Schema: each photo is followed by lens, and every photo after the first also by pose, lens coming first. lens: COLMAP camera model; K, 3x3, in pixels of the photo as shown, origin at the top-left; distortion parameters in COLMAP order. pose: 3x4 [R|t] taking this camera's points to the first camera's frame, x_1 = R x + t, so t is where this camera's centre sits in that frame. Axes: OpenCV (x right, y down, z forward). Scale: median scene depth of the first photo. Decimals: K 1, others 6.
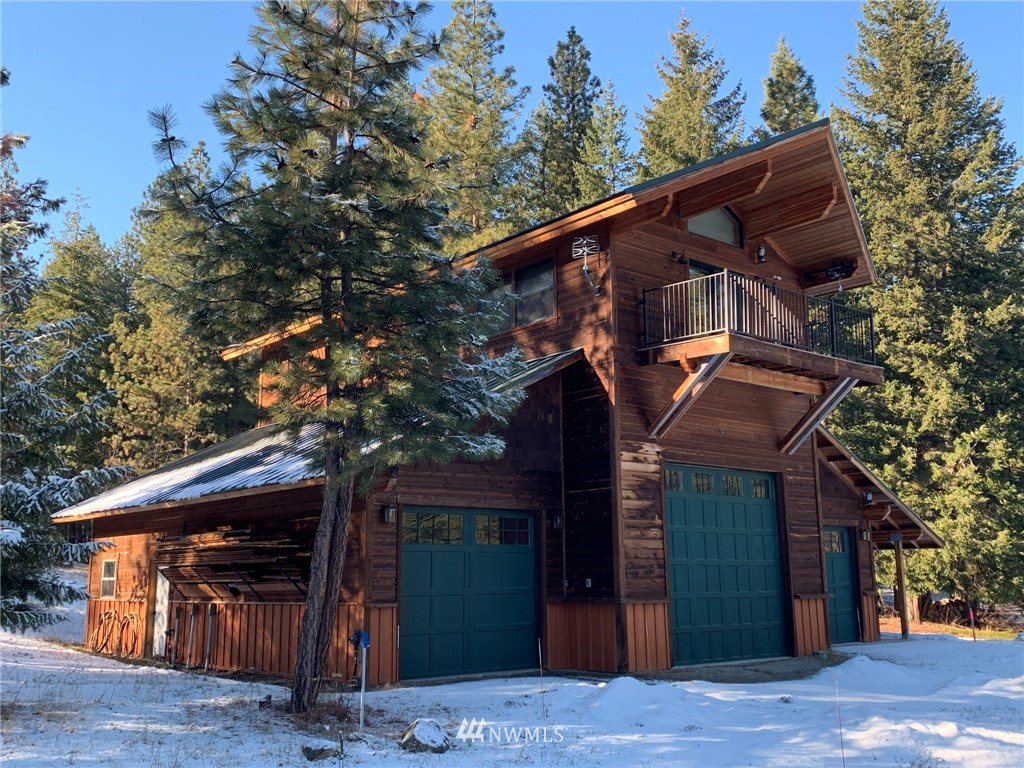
lens RADIAL K [[1031.4, 0, 545.8], [0, 1031.4, 404.7], [0, 0, 1]] dist [0.028659, 0.000000]
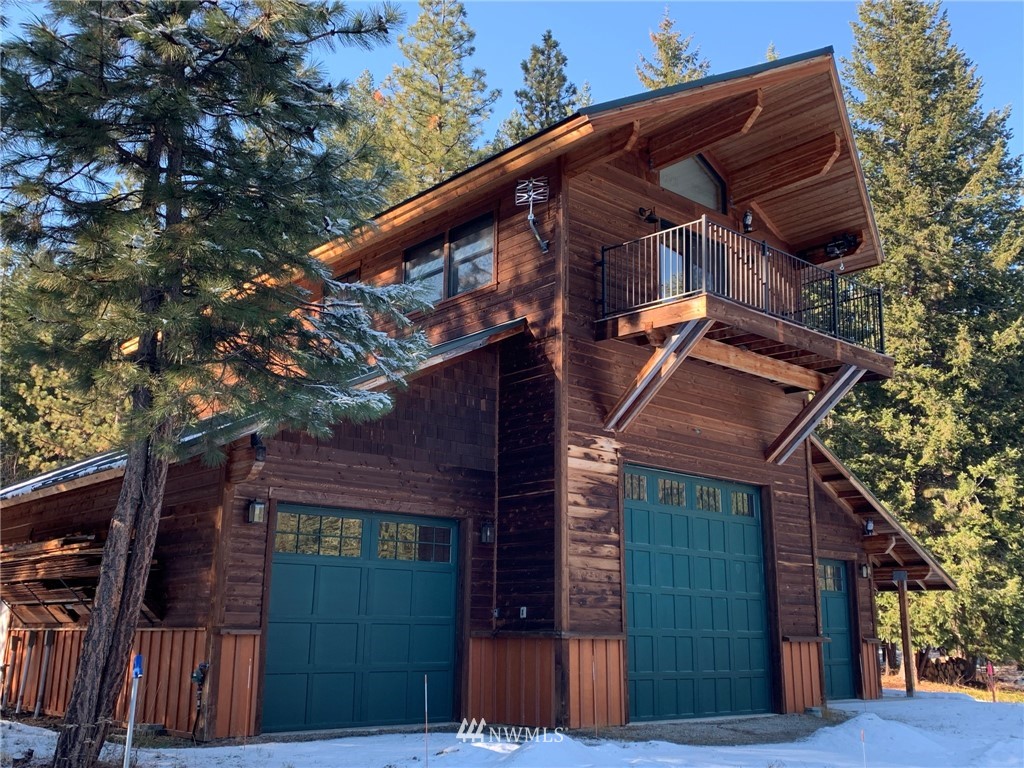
lens RADIAL K [[1031.4, 0, 547.4], [0, 1031.4, 405.7], [0, 0, 1]] dist [0.028659, 0.000000]
pose [[0.999526, 0.025293, 0.017579, 0.039830], [-0.024335, 0.998312, -0.052732, 0.054028], [-0.018883, 0.052279, 0.998454, 0.197685]]
